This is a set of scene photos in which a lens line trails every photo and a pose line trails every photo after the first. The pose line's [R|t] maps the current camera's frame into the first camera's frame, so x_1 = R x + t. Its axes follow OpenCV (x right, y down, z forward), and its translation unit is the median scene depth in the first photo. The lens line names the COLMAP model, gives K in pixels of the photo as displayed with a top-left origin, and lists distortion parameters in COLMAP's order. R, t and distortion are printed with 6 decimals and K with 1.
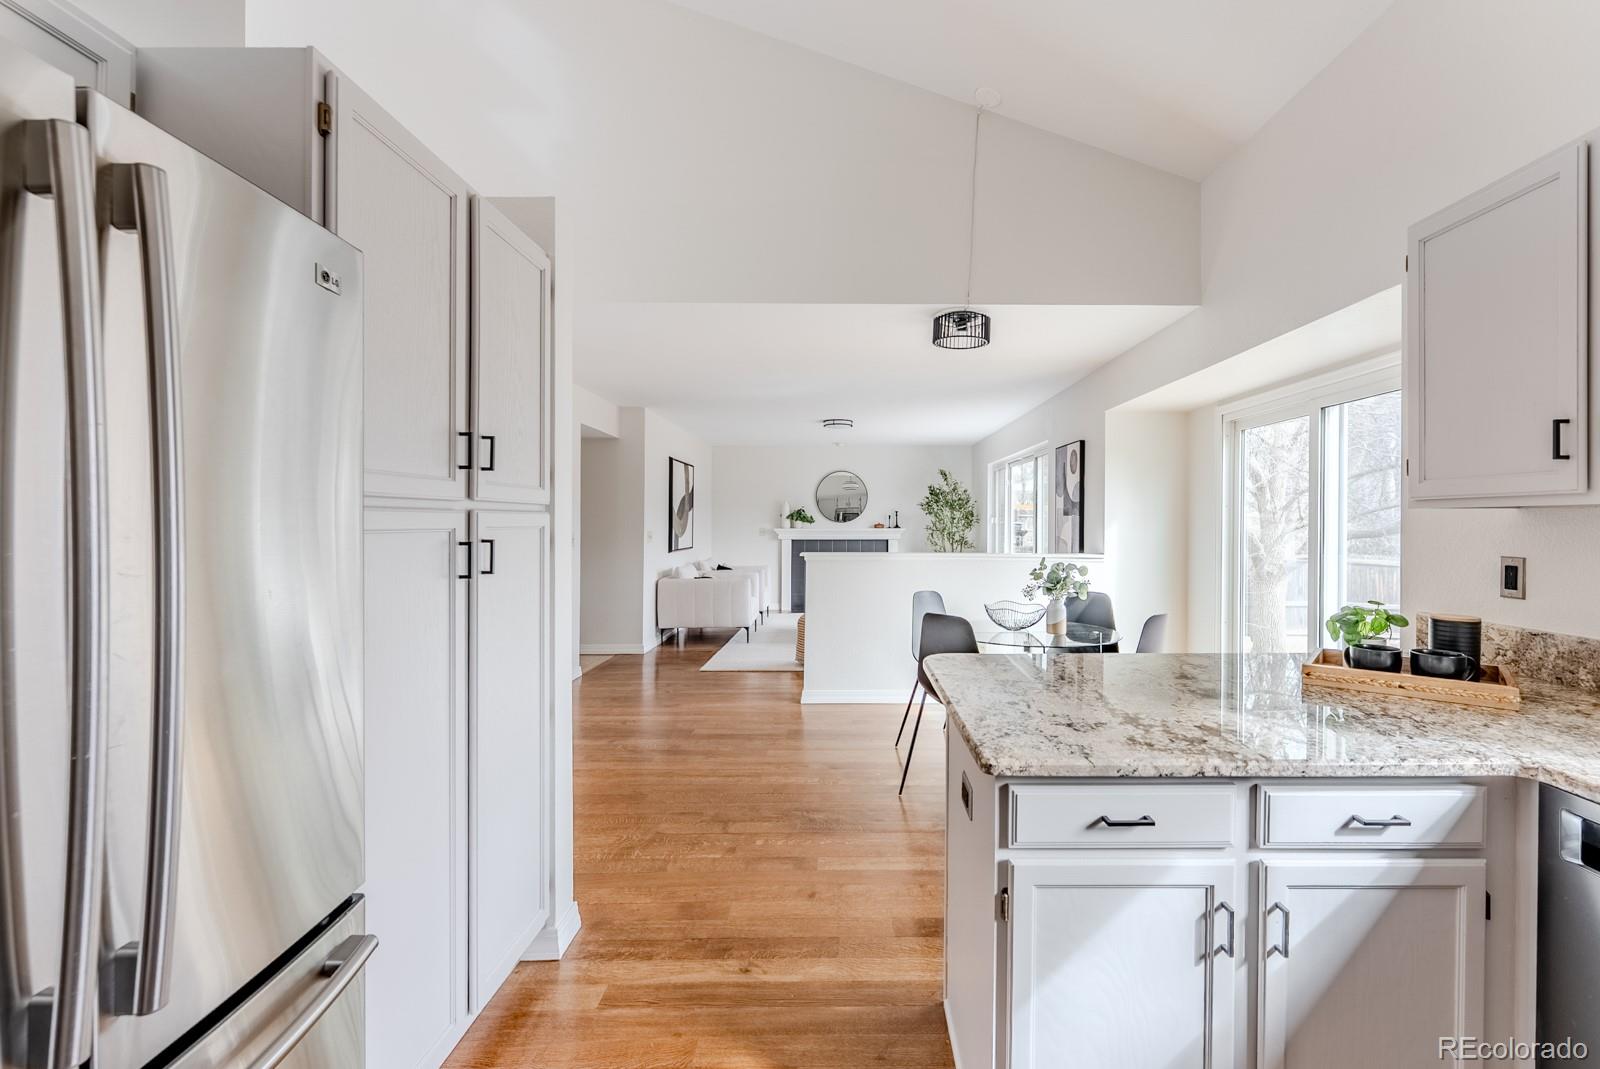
lens RADIAL K [[687.5, 0, 851.3], [0, 687.5, 521.6], [0, 0, 1]] dist [-0.003555, -0.000376]
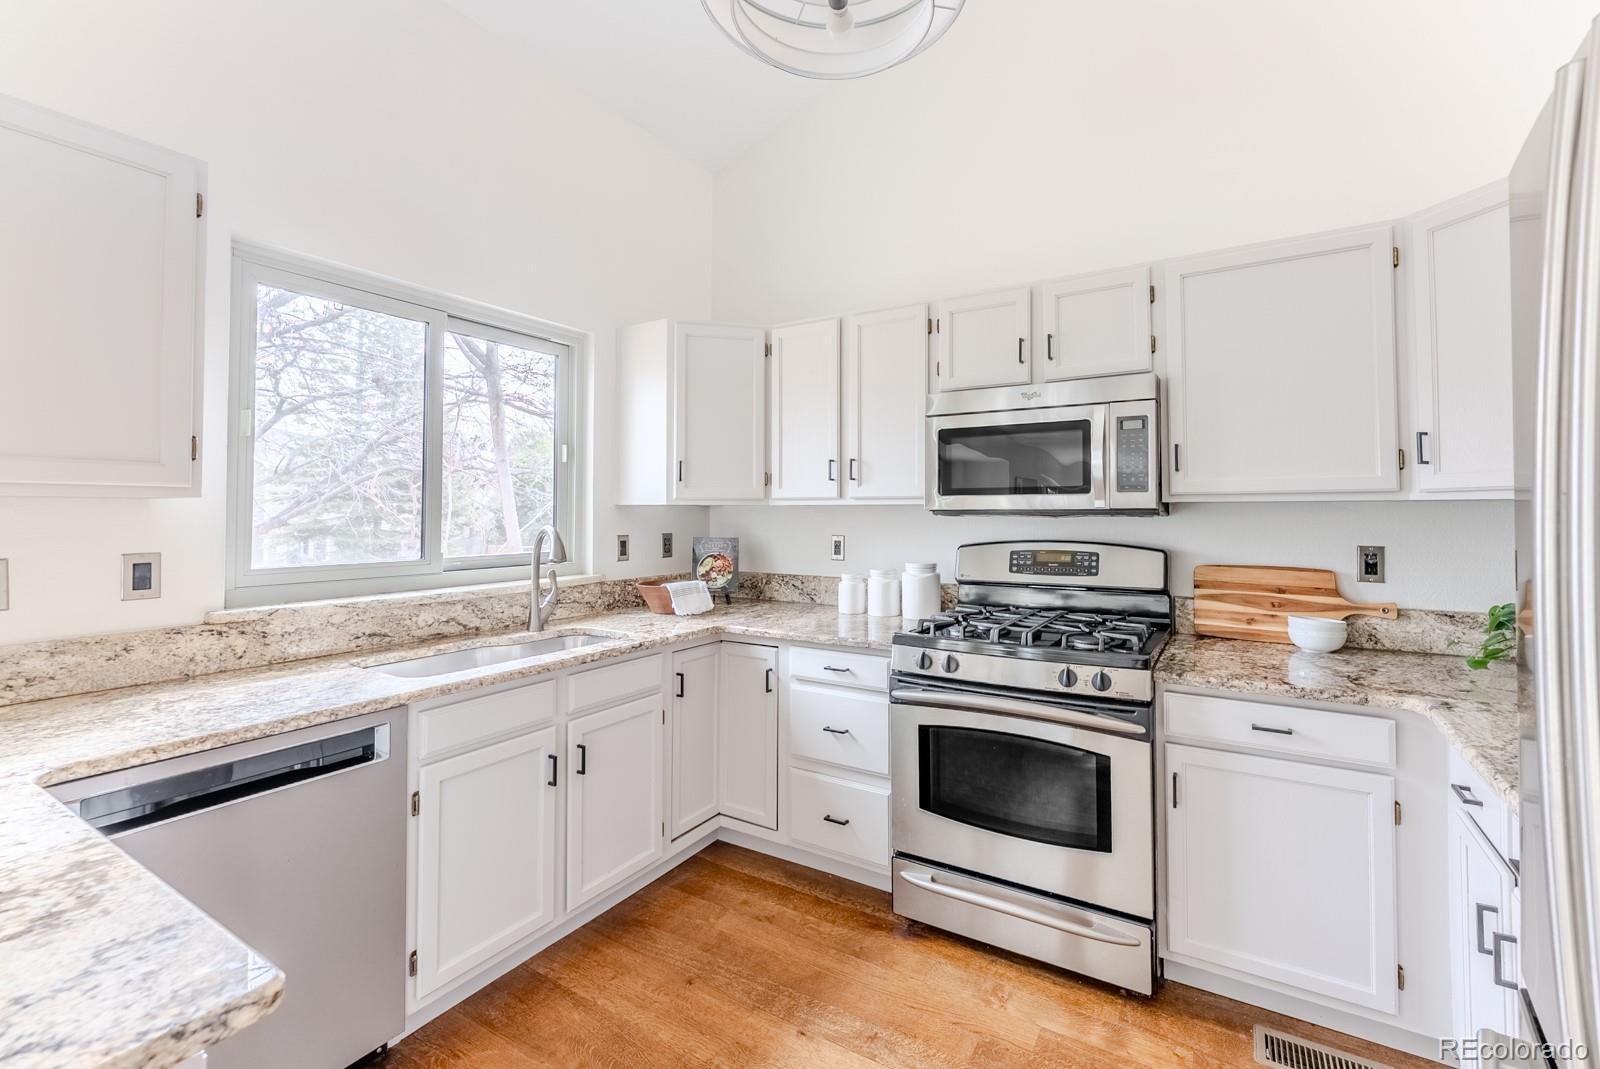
lens RADIAL K [[675.7, 0, 849.4], [0, 675.7, 493.9], [0, 0, 1]] dist [-0.001643, -0.000268]
pose [[-0.864116, 0.014877, 0.503072, -0.293858], [0.000742, 0.999600, -0.028287, -0.000557], [-0.503292, -0.024070, -0.863781, 0.836509]]
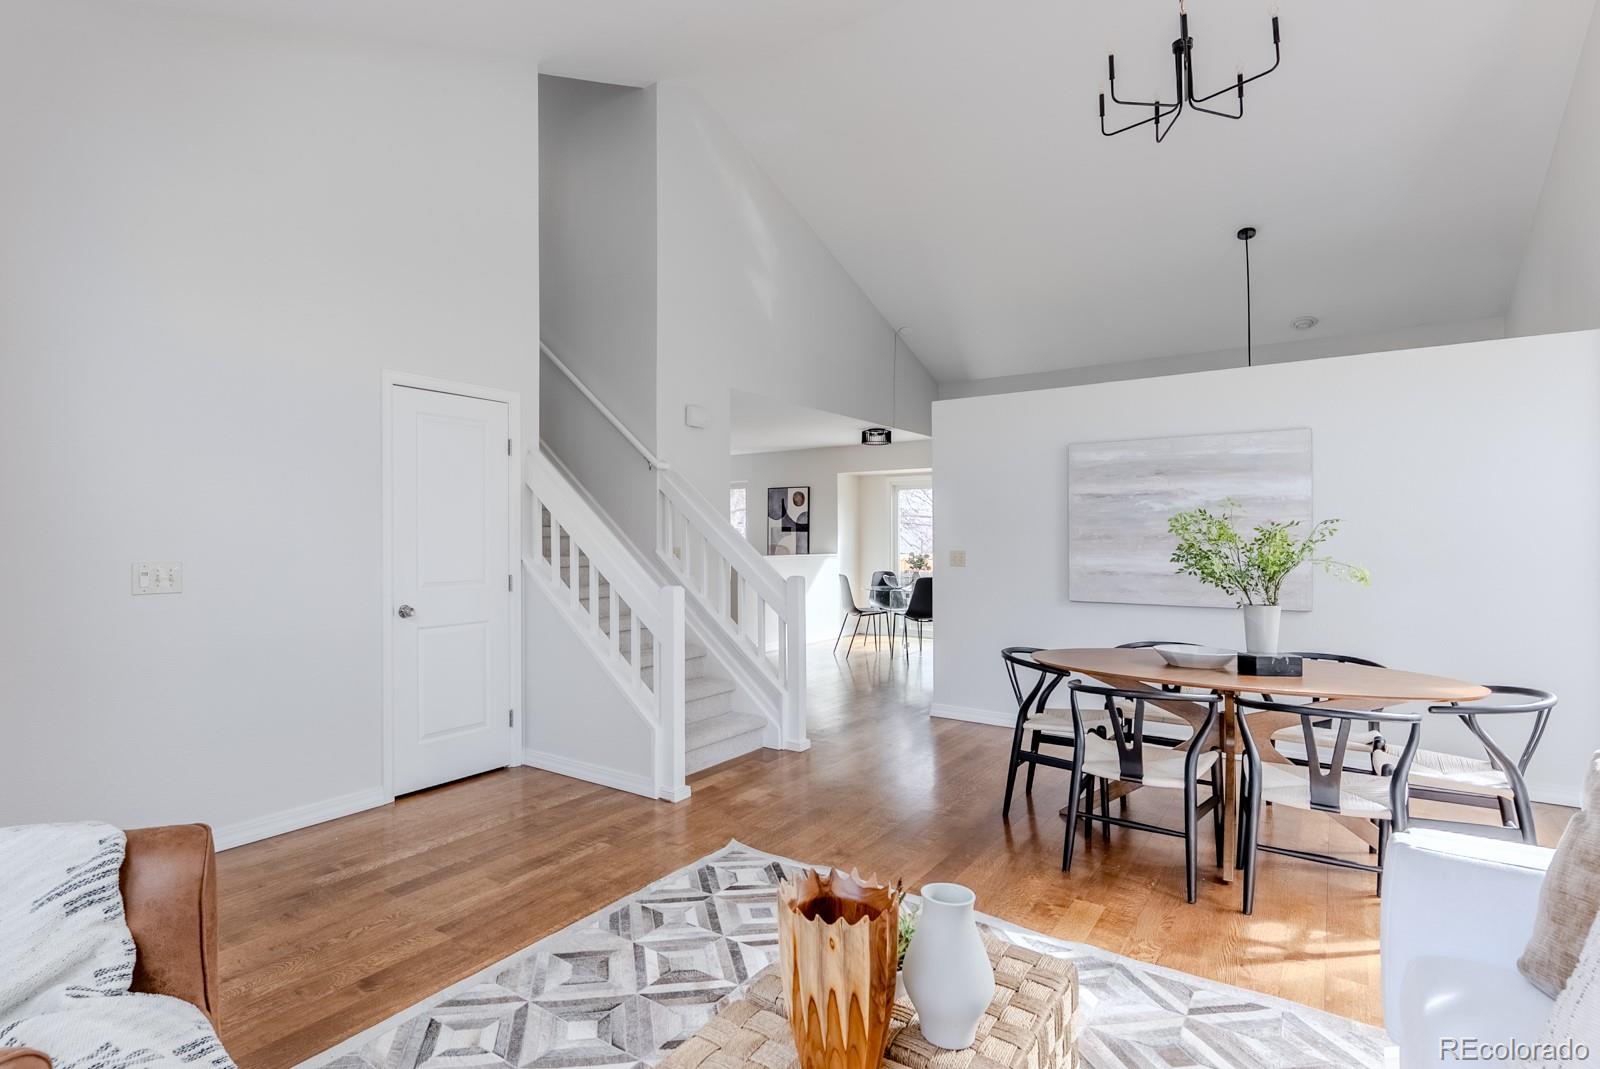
lens RADIAL K [[808.2, 0, 704.1], [0, 808.2, 536.1], [0, 0, 1]] dist [-0.003805, -0.000604]
pose [[0.618192, -0.002966, 0.786022, -4.157188], [0.002428, 0.999995, 0.001864, -0.007097], [-0.786024, 0.000756, 0.618196, -0.081644]]
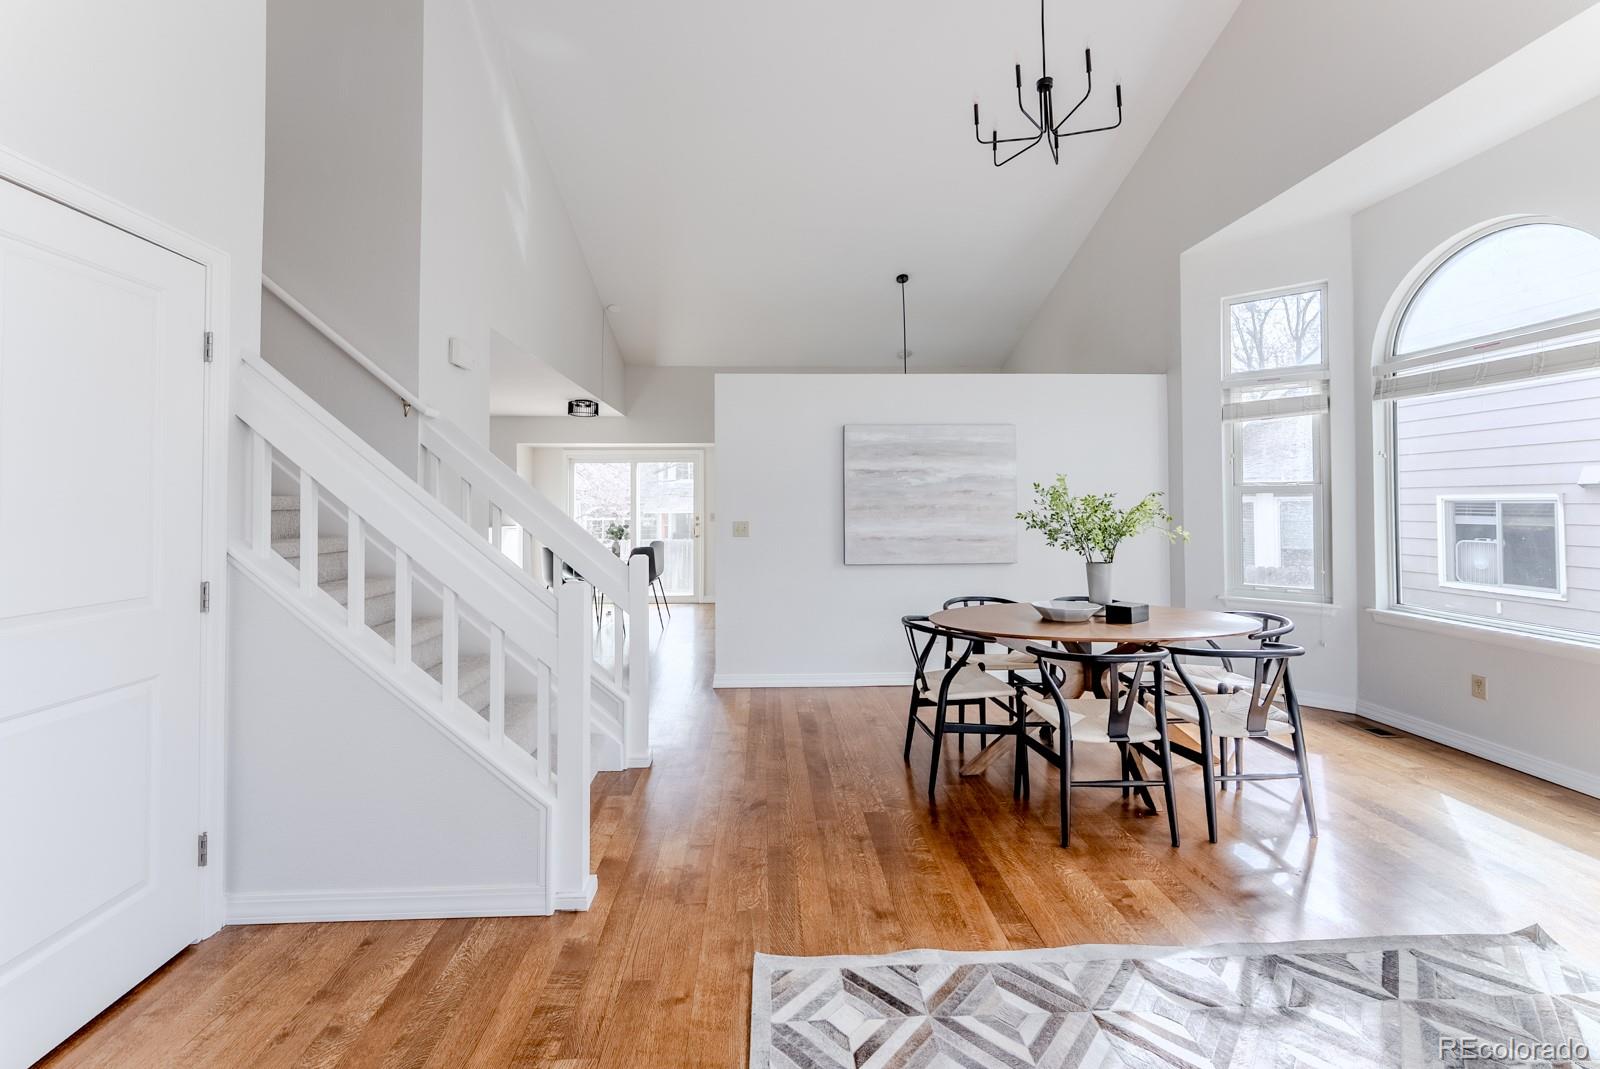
lens RADIAL K [[655.7, 0, 785.5], [0, 655.7, 492.7], [0, 0, 1]] dist [-0.001752, -0.000436]
pose [[-0.039333, 0.017699, 0.999069, -3.679043], [0.004315, 0.999837, -0.017542, -0.009601], [-0.999217, 0.003621, -0.039403, 1.051751]]
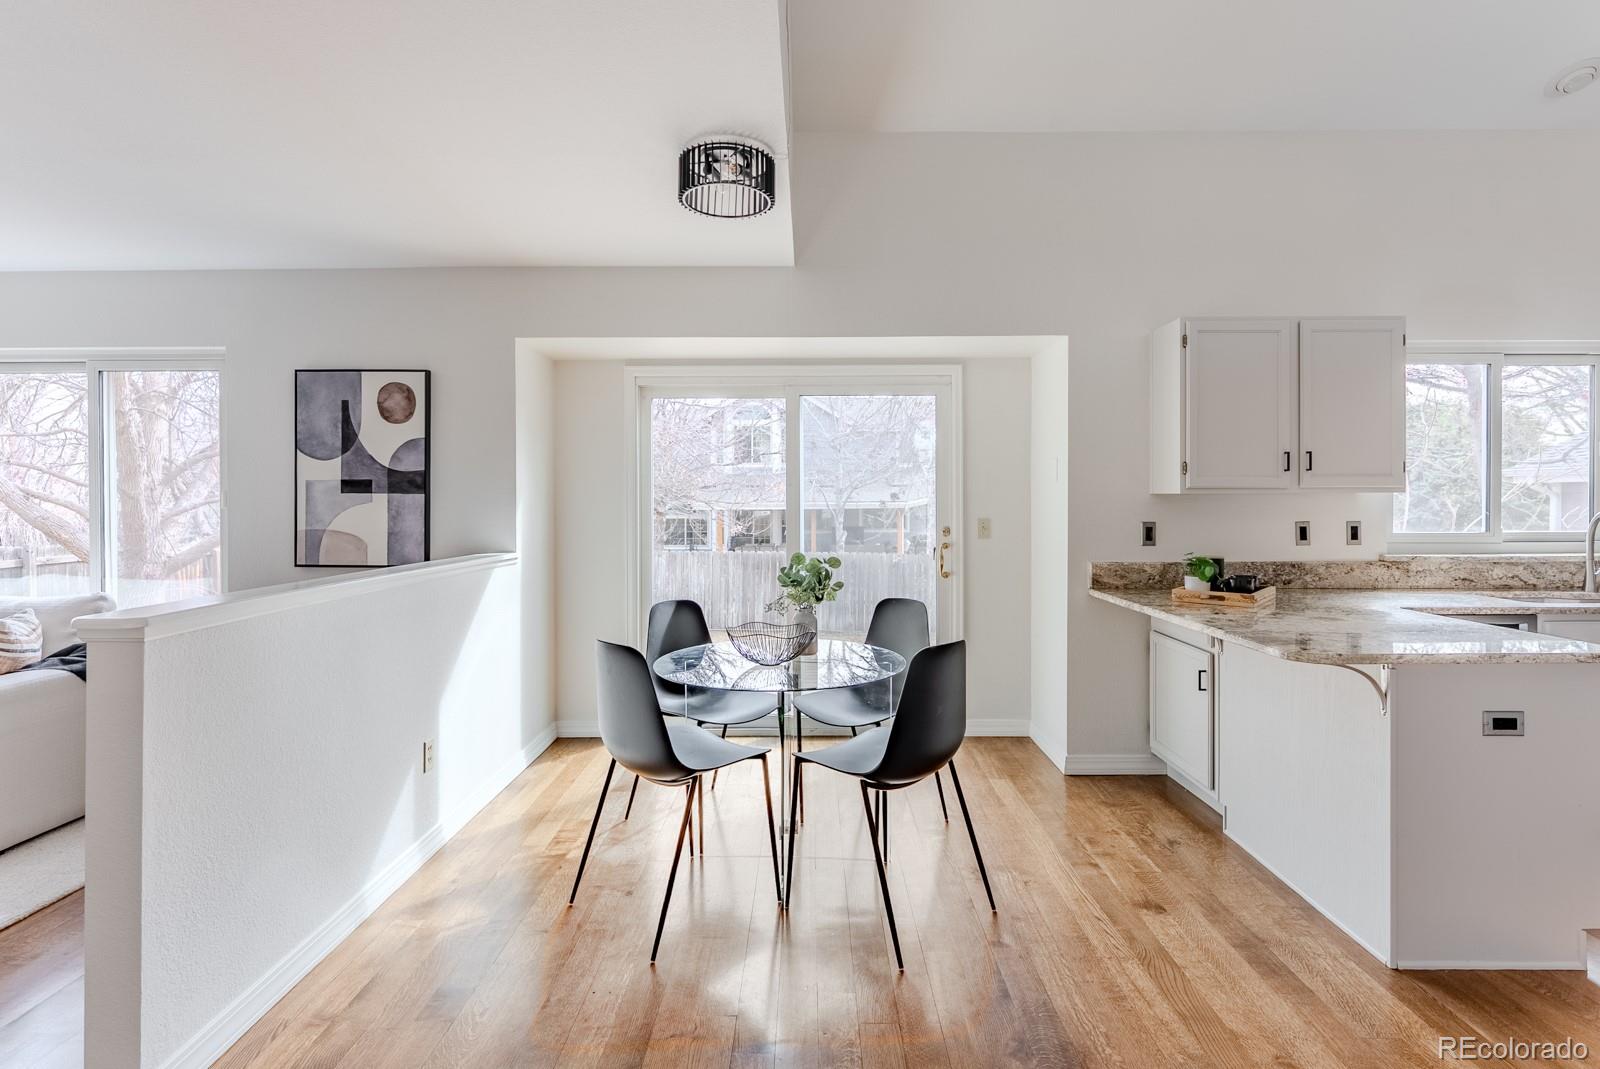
lens RADIAL K [[800.6, 0, 810.5], [0, 800.6, 502.7], [0, 0, 1]] dist [-0.000576, -0.000690]
pose [[0.005291, -0.007065, 0.999961, -1.125910], [0.002709, 0.999971, 0.007050, -0.013787], [-0.999982, 0.002672, 0.005310, 1.968603]]
